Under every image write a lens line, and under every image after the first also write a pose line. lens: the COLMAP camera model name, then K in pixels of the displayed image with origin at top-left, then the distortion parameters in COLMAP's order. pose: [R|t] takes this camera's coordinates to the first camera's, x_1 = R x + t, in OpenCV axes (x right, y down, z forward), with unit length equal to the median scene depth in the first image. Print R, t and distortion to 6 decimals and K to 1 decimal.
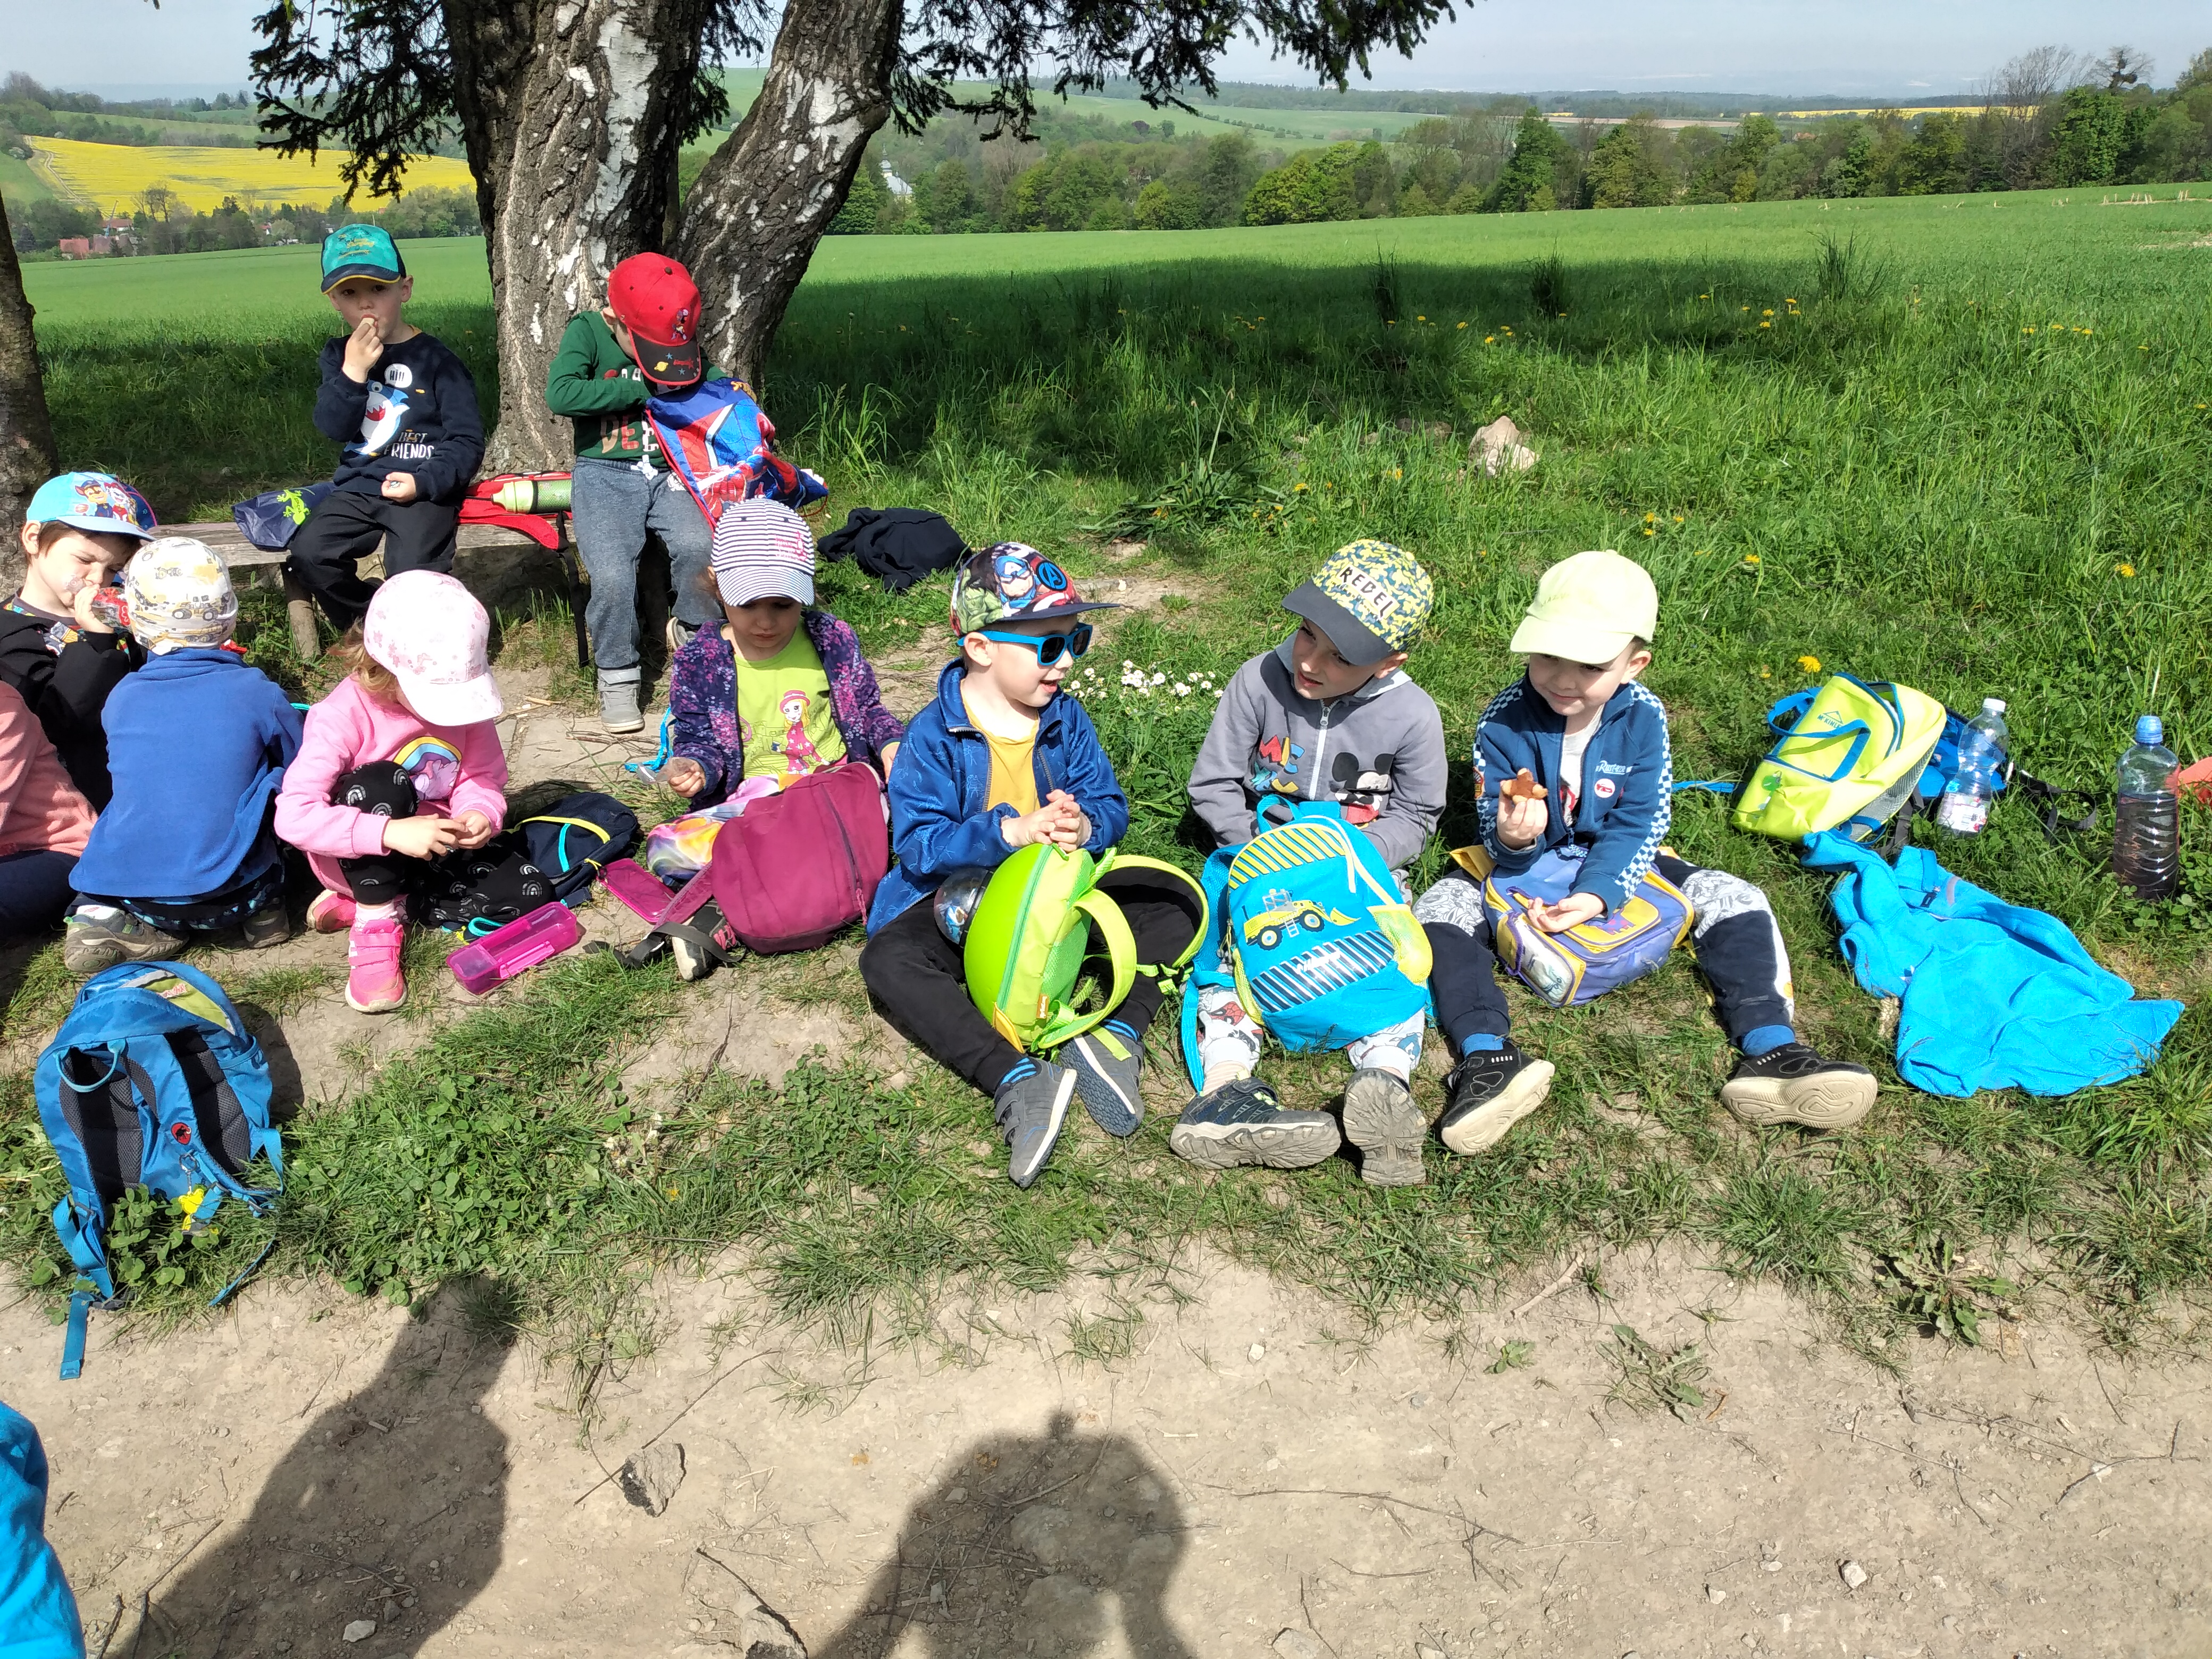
lens RADIAL K [[1737.1, 0, 1118.9], [0, 1737.1, 821.8], [0, 0, 1]] dist [-0.001402, -0.009134]
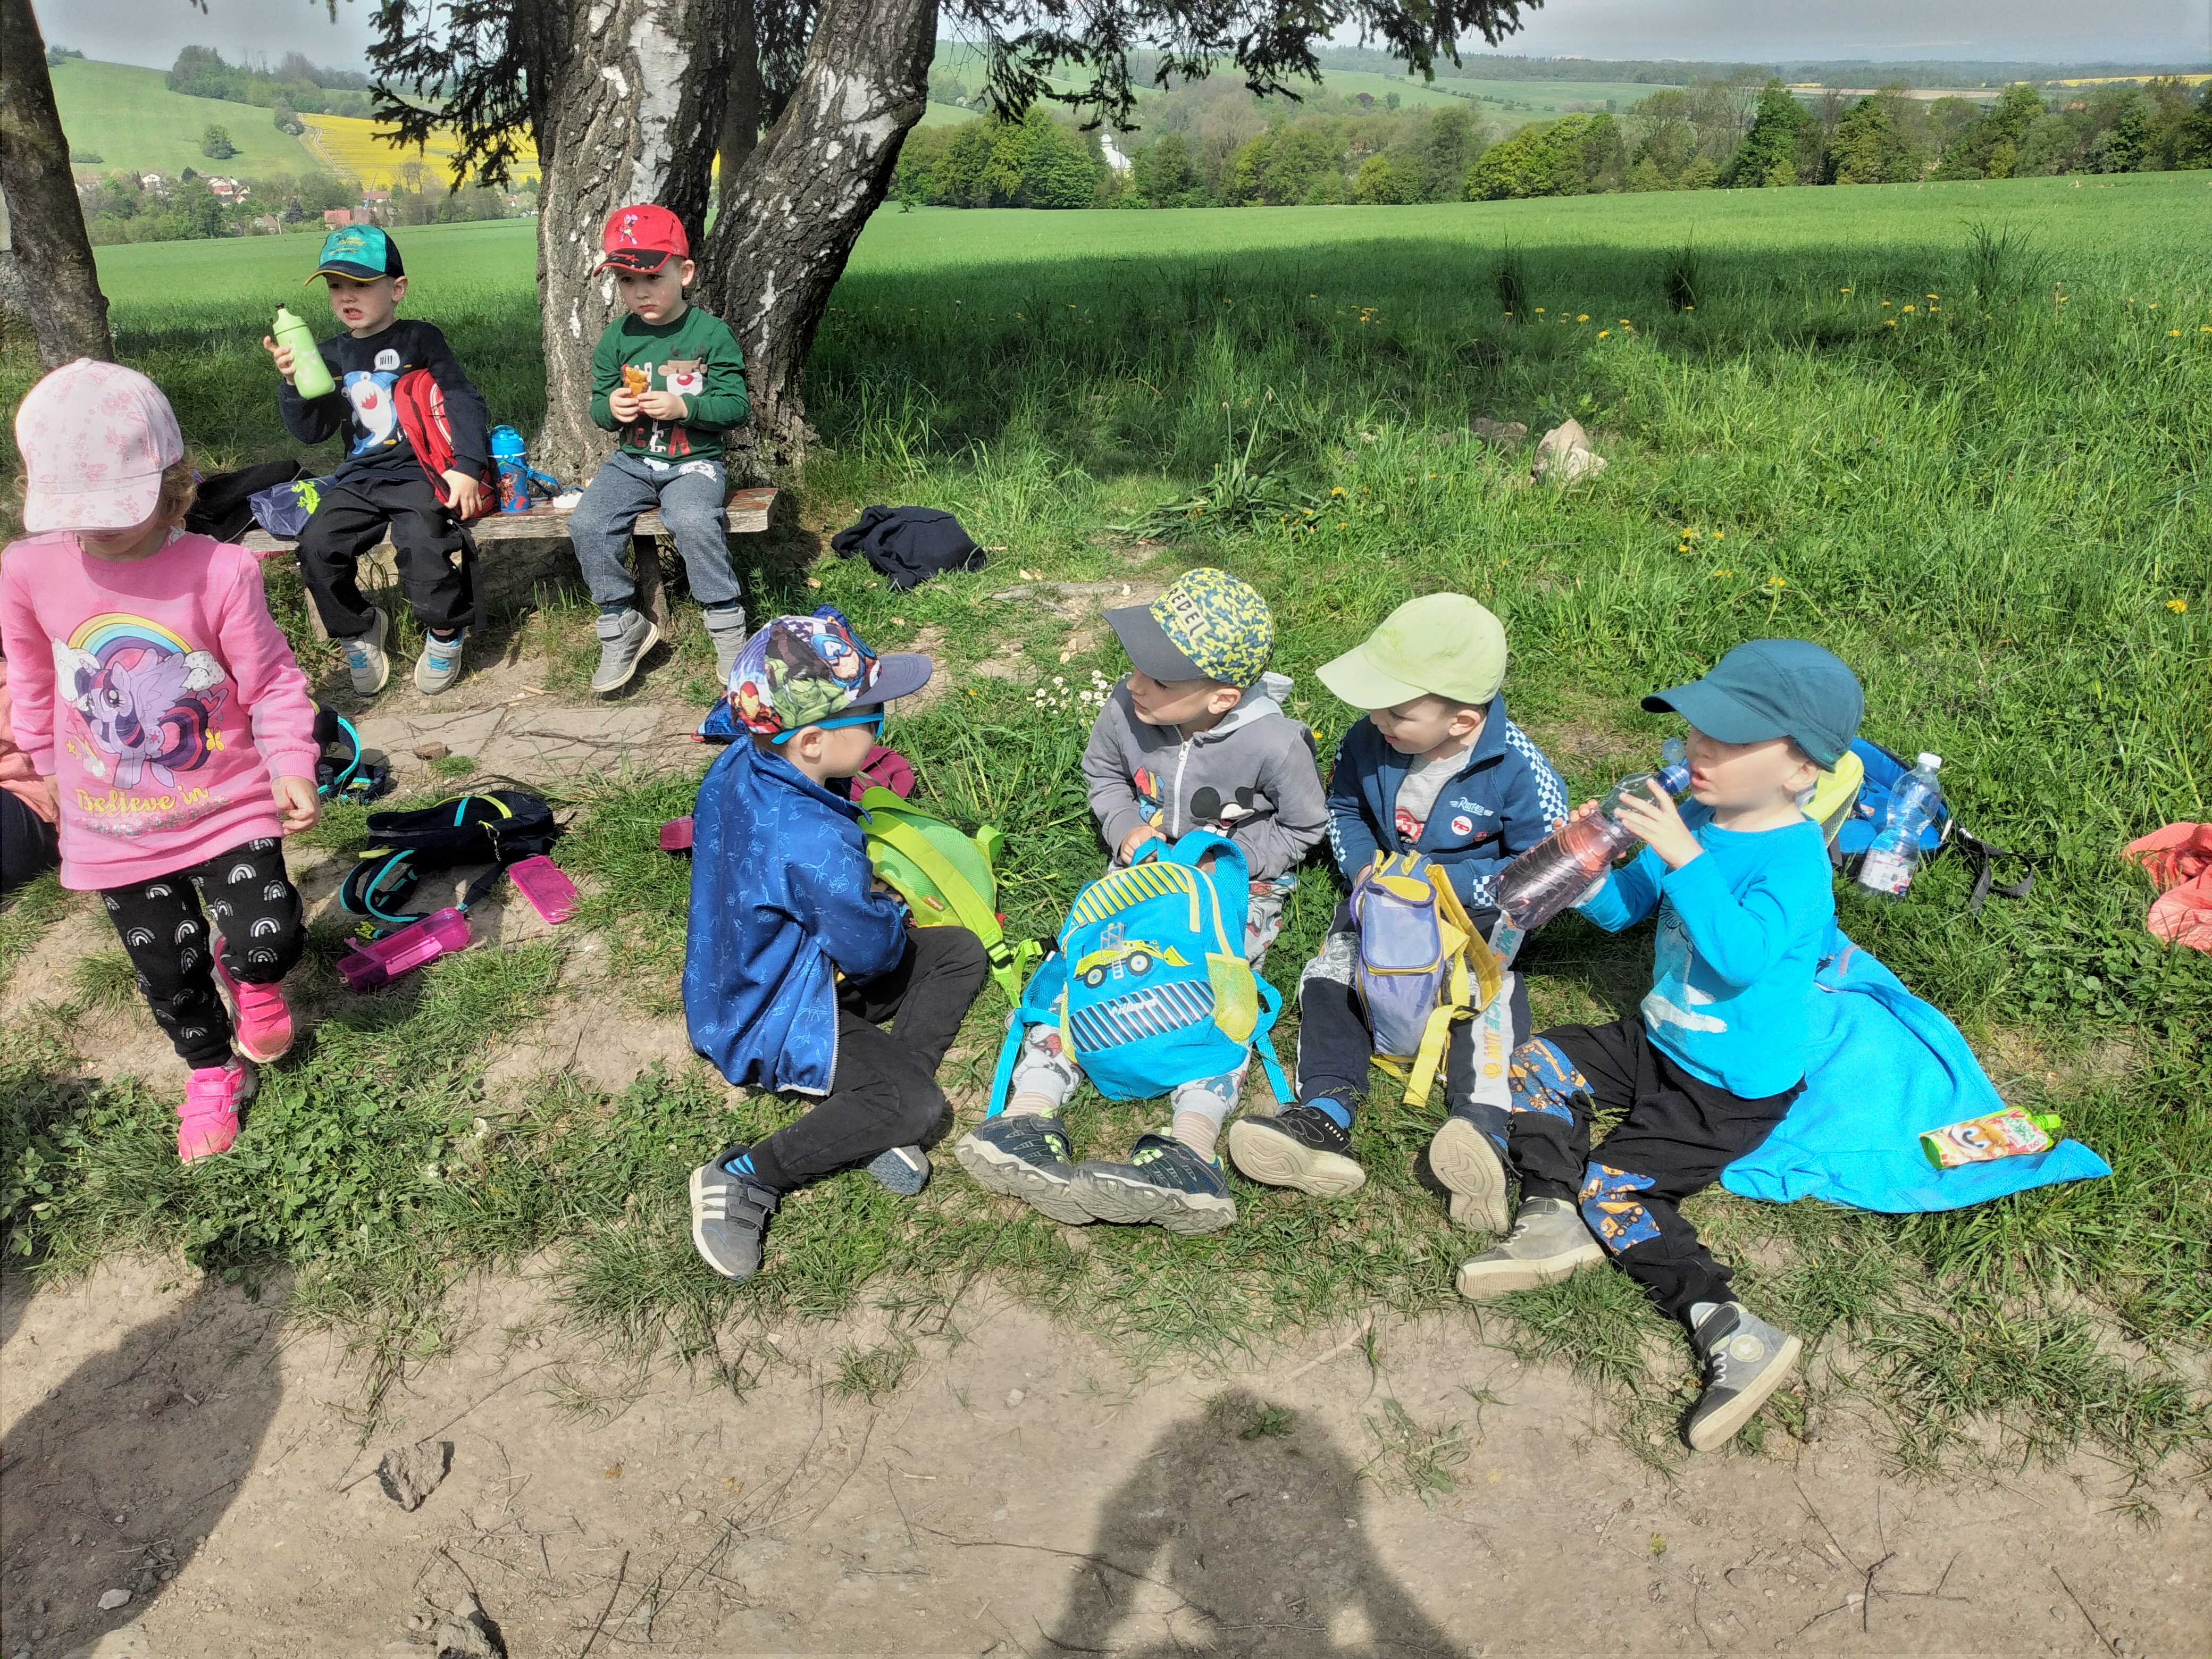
lens RADIAL K [[1737.1, 0, 1115.4], [0, 1737.1, 827.5], [0, 0, 1]] dist [-0.001402, -0.009134]
pose [[0.992816, 0.042294, -0.111931, 0.169263], [-0.040492, 0.999012, 0.018326, -0.028465], [0.112596, -0.013662, 0.993547, 0.020911]]
